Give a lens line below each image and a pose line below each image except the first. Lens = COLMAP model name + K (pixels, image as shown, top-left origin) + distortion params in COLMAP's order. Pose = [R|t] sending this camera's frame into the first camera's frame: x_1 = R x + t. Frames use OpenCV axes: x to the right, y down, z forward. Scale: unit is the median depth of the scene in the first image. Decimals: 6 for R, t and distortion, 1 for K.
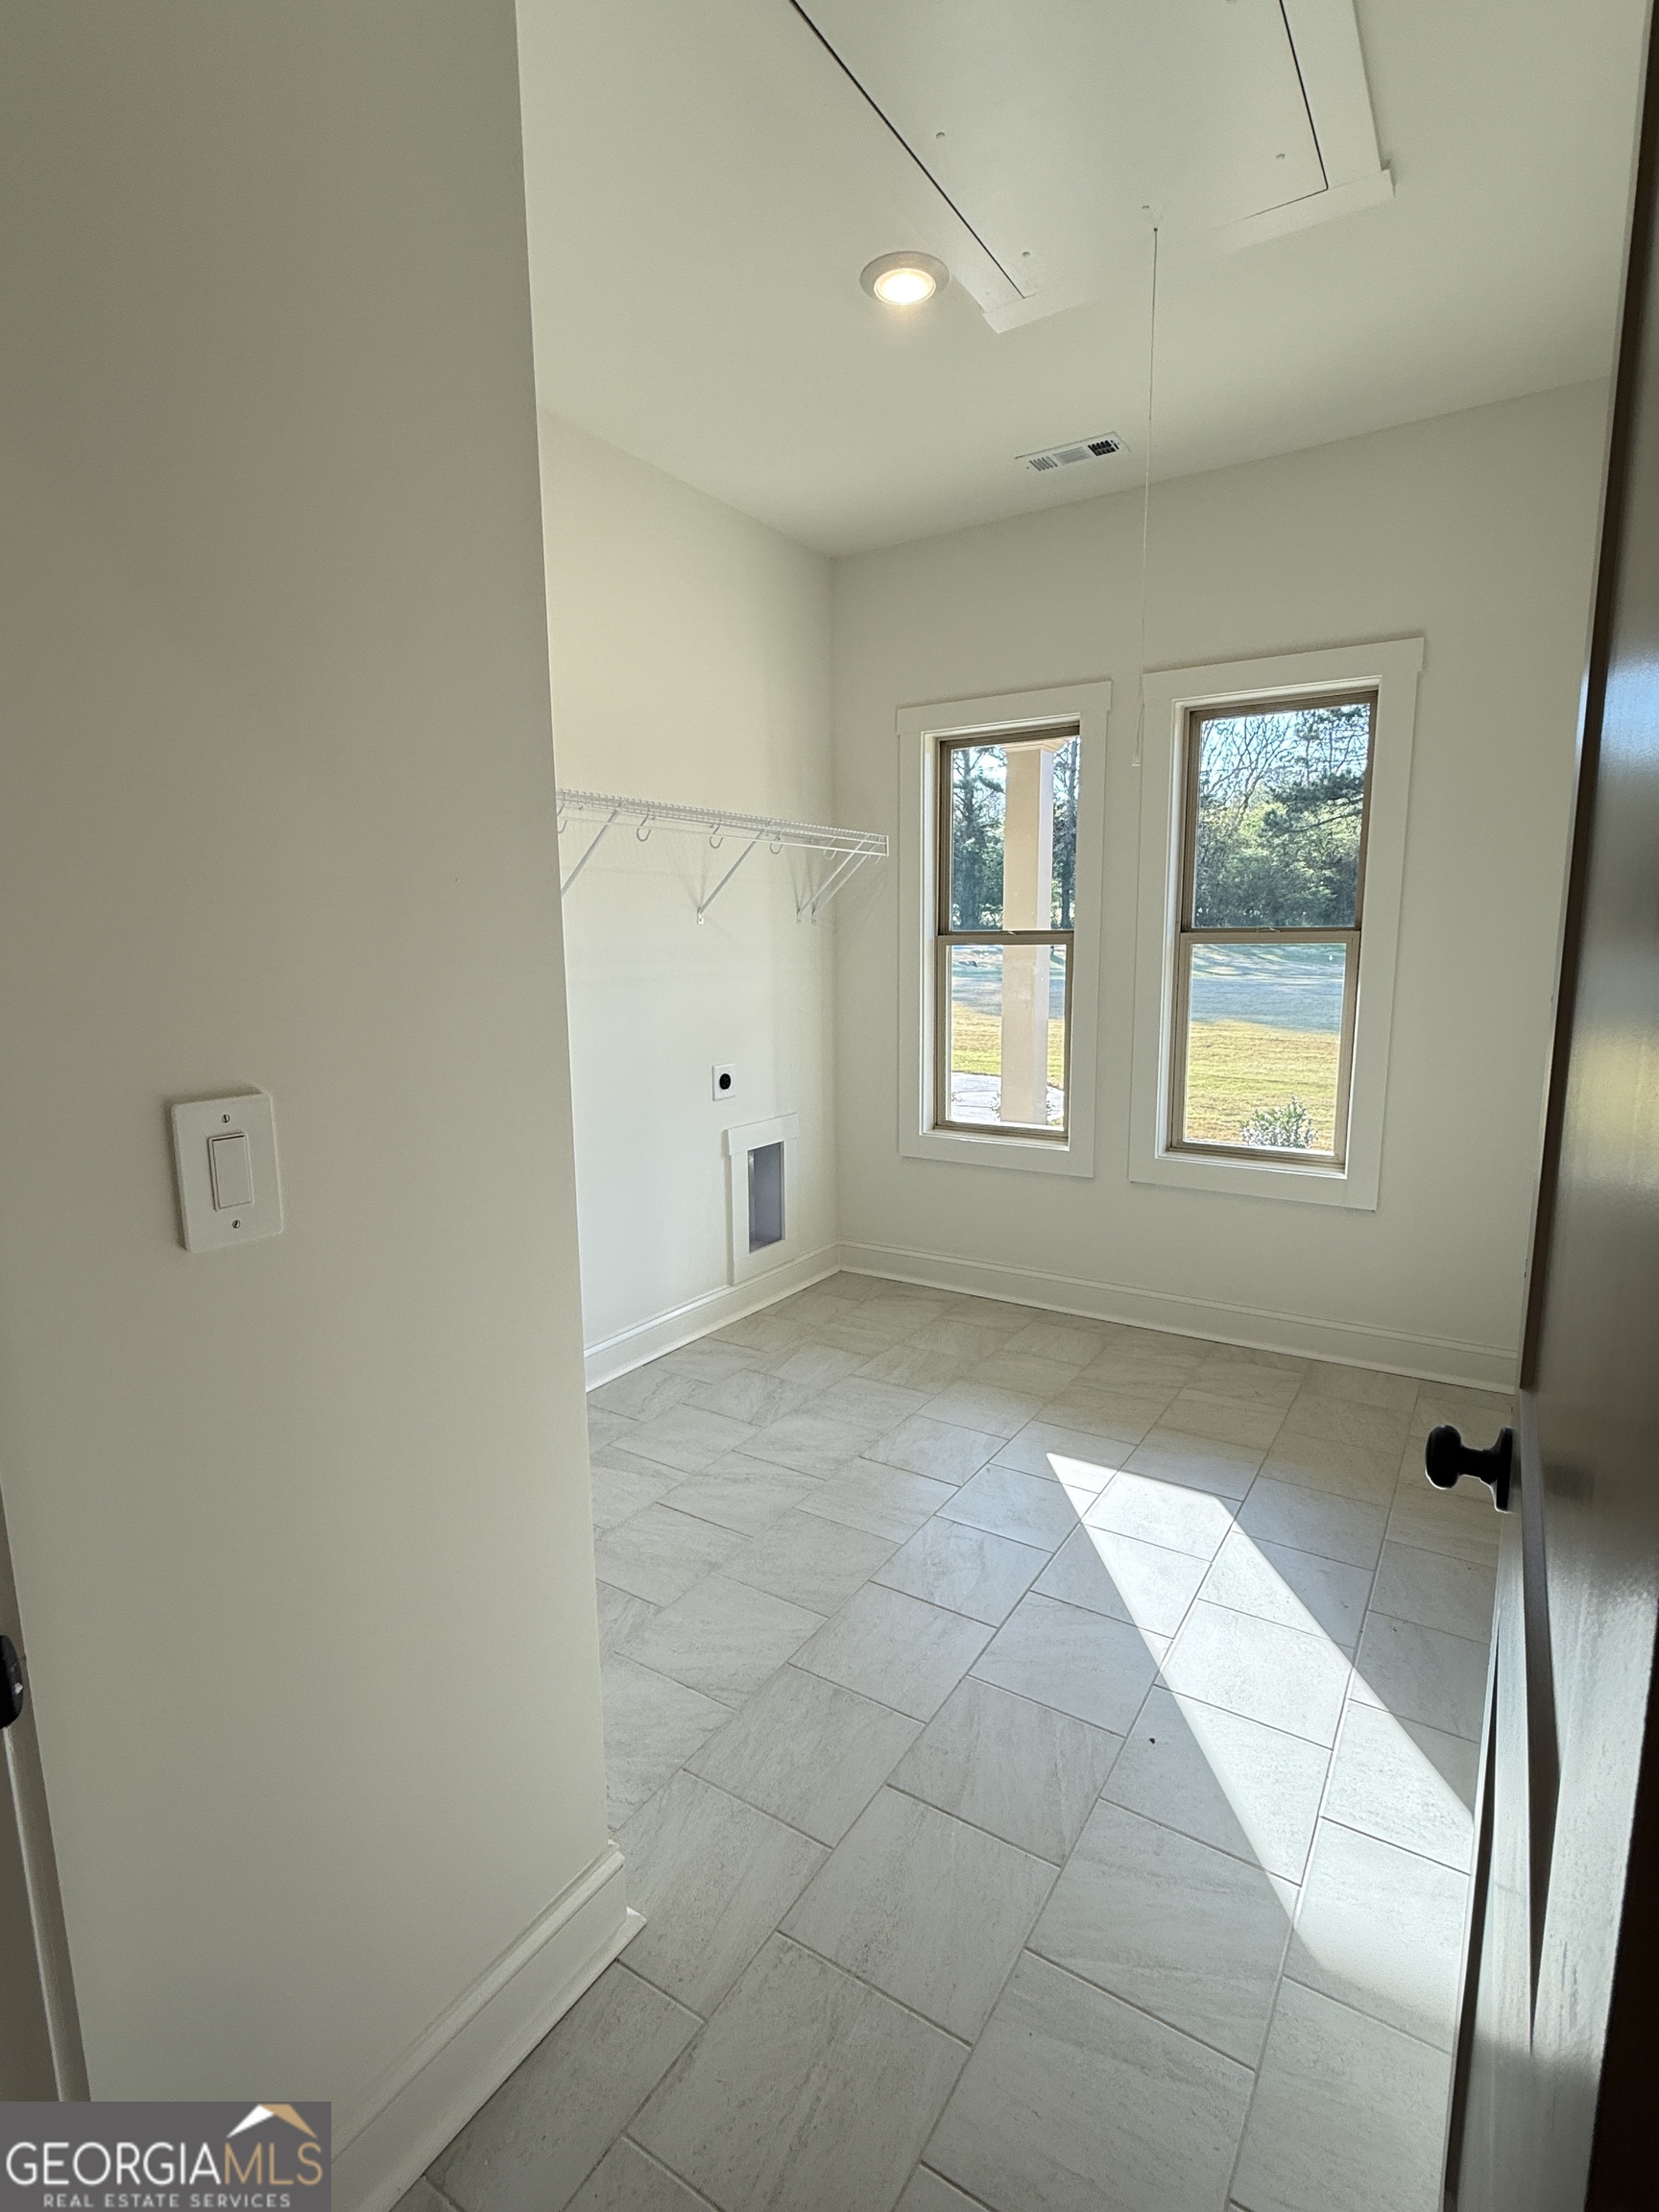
lens RADIAL K [[1070.6, 0, 829.5], [0, 1070.6, 1106.0], [0, 0, 1]] dist [-0.000044, -0.000011]
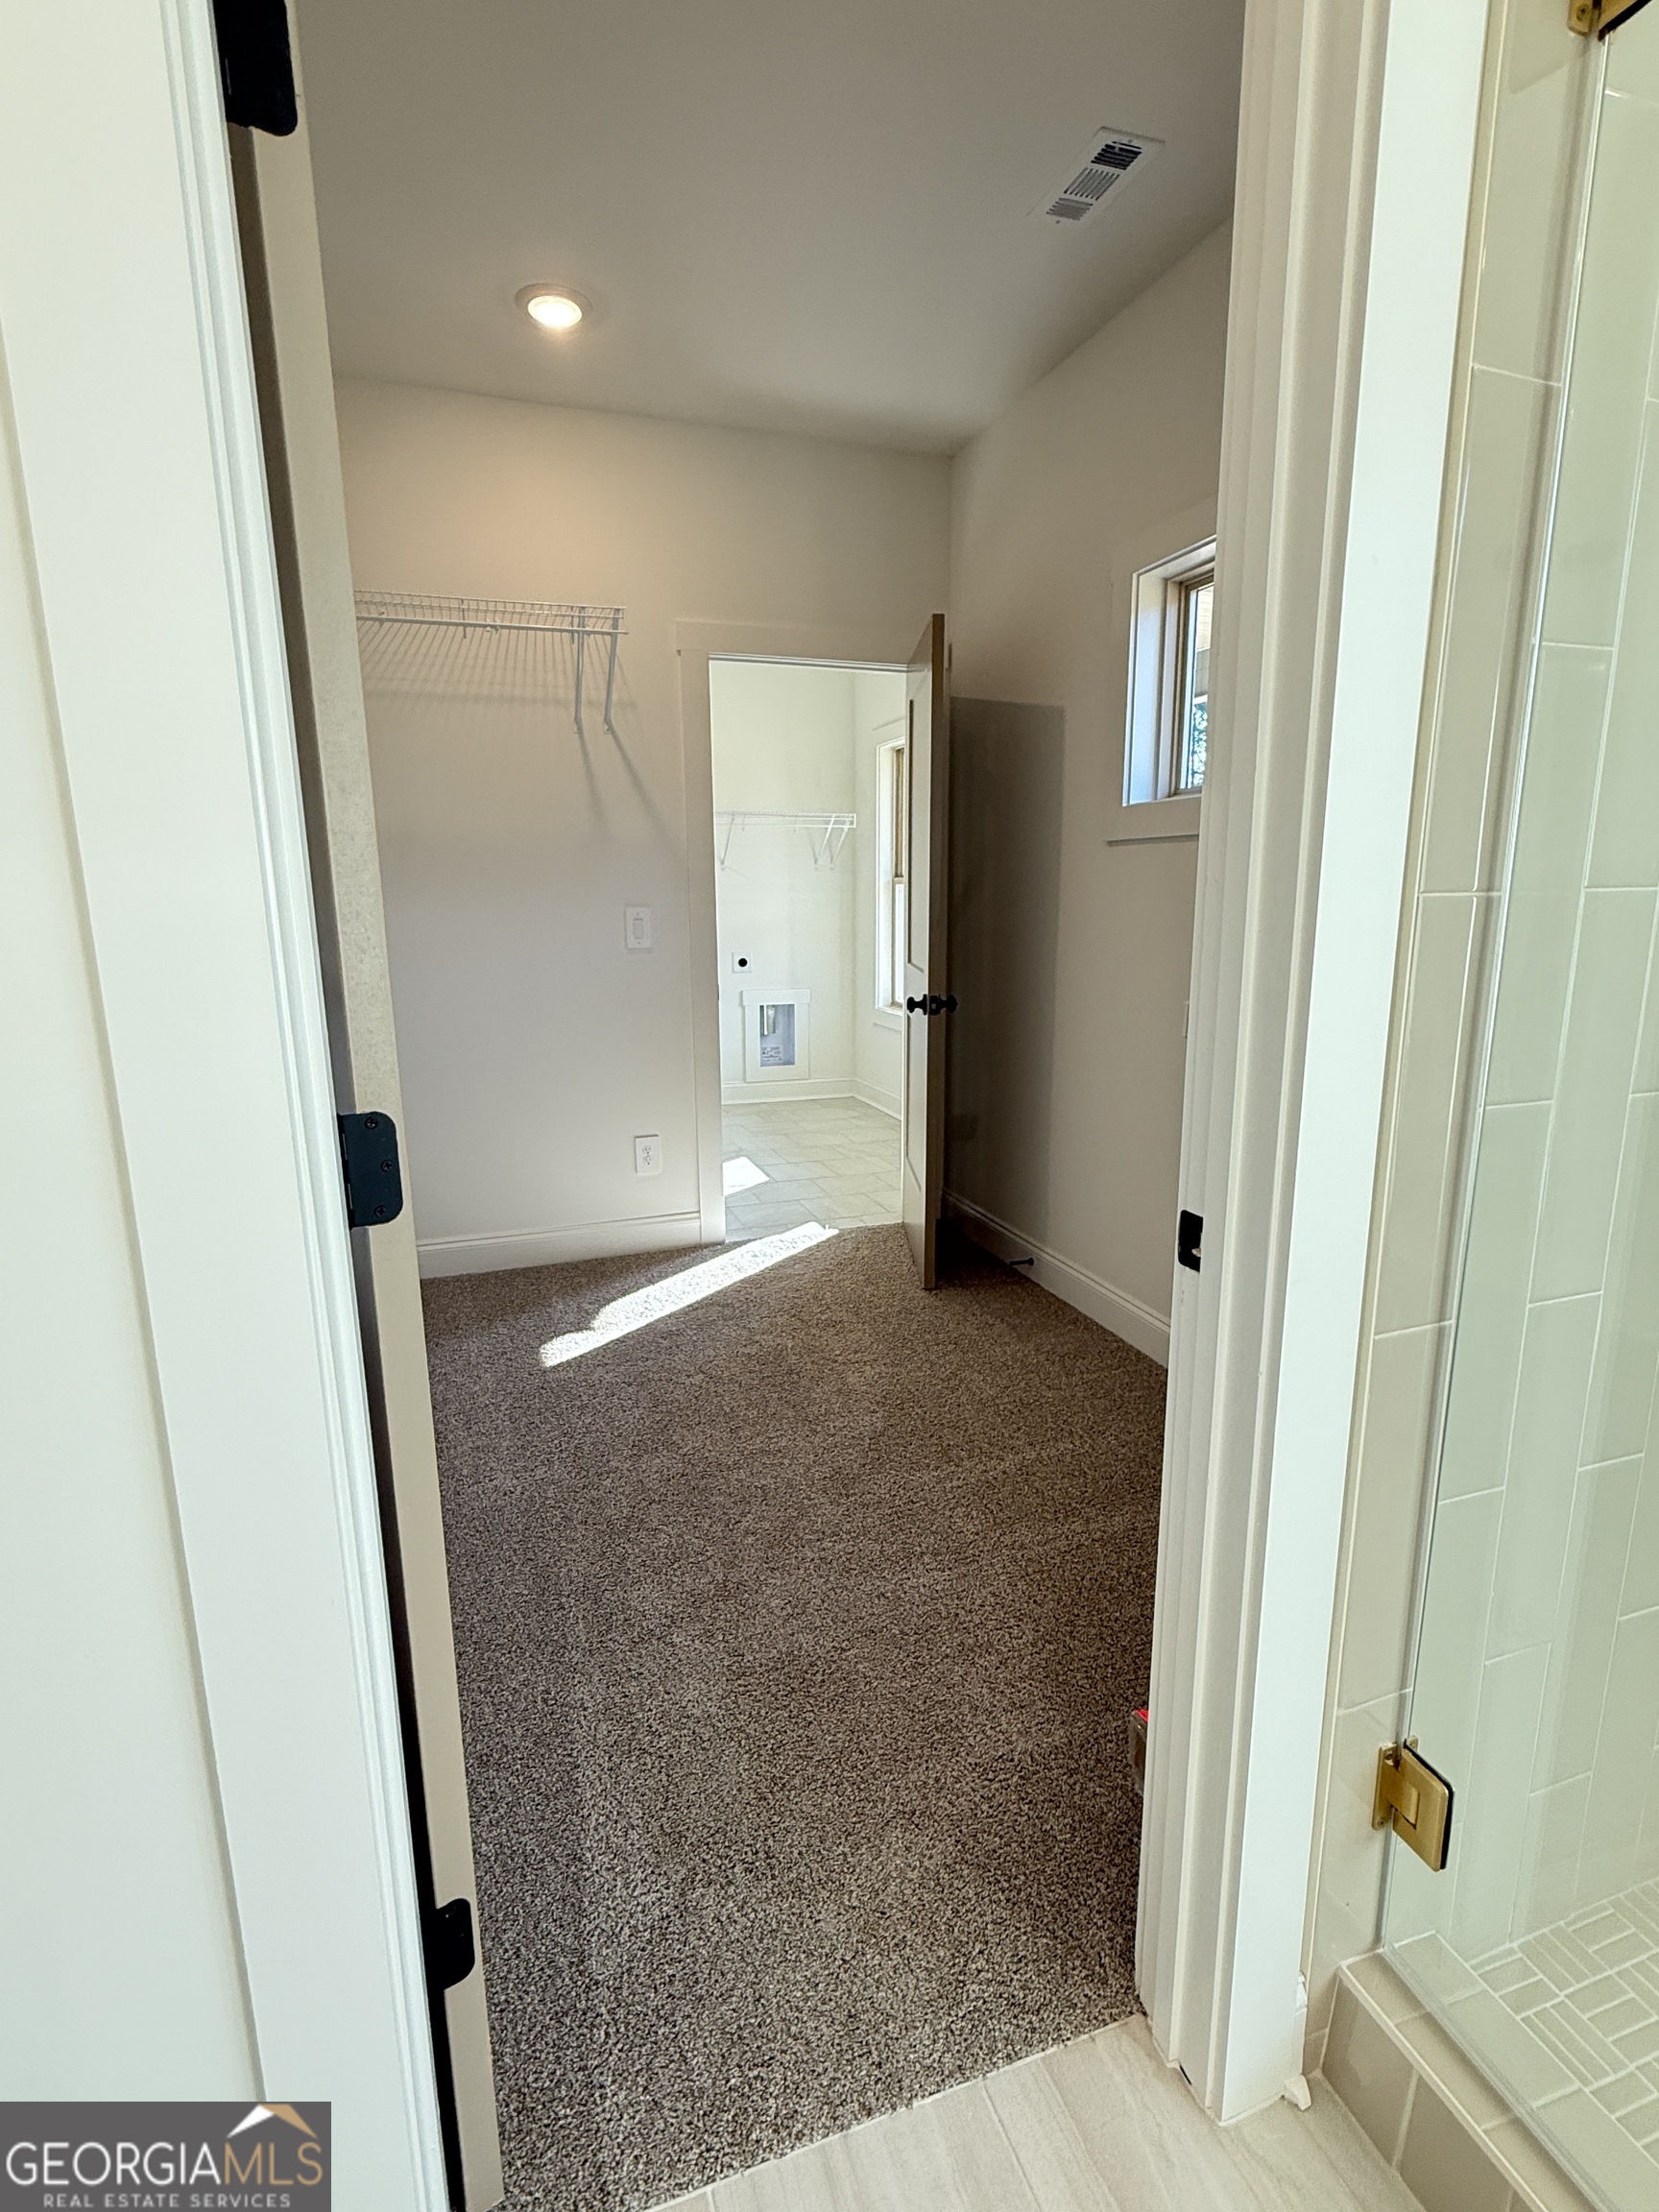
lens RADIAL K [[1070.6, 0, 829.5], [0, 1070.6, 1106.0], [0, 0, 1]] dist [-0.000044, -0.000011]
pose [[0.787332, 0.126914, -0.603325, 1.033948], [-0.098135, 0.991905, 0.080591, 0.051615], [0.608669, -0.004244, 0.793413, -0.279847]]
